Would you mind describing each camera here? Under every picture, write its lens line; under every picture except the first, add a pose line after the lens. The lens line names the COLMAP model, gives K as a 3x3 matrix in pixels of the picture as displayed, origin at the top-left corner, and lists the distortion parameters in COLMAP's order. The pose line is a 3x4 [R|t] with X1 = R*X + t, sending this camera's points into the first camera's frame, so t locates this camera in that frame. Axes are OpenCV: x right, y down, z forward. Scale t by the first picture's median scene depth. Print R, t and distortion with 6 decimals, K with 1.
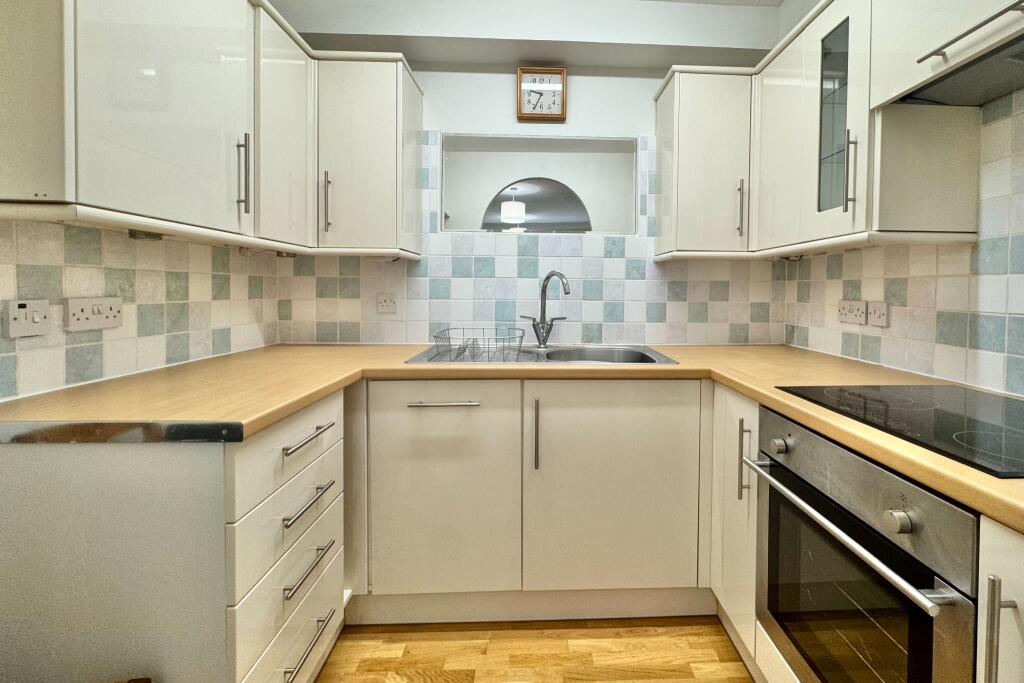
lens RADIAL K [[431.2, 0, 530.0], [0, 431.2, 297.6], [0, 0, 1]] dist [-0.003273, -0.000846]
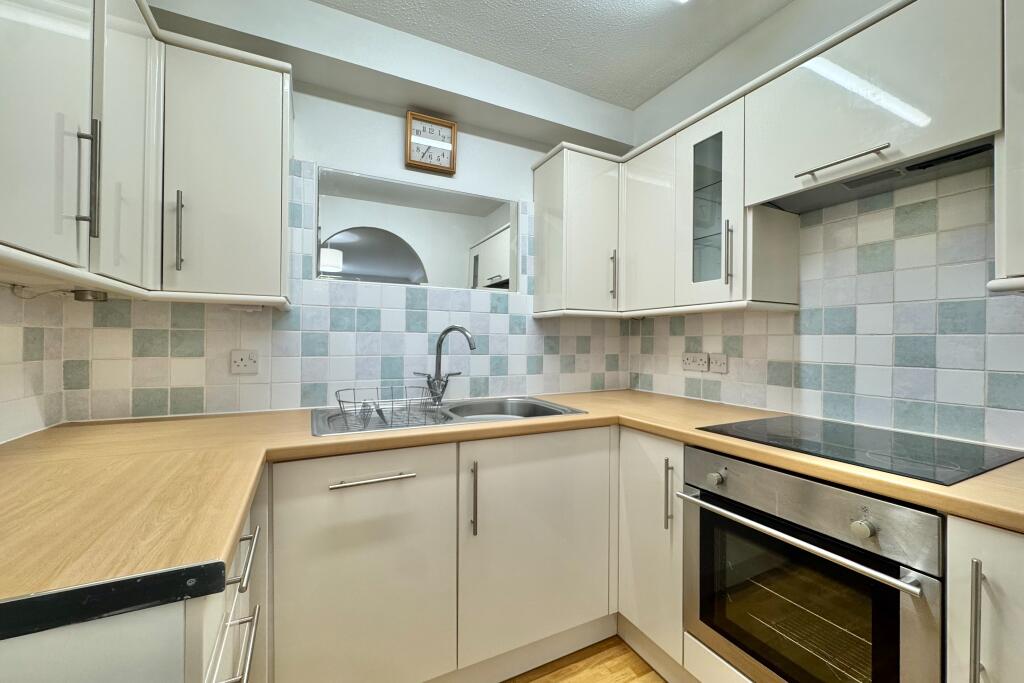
lens RADIAL K [[409.8, 0, 511.2], [0, 409.8, 339.6], [0, 0, 1]] dist [-0.005966, 0.000254]
pose [[0.913307, -0.000087, 0.407271, -0.228912], [0.008712, 0.999775, -0.019322, -0.012685], [-0.407178, 0.021195, 0.913103, 0.110836]]
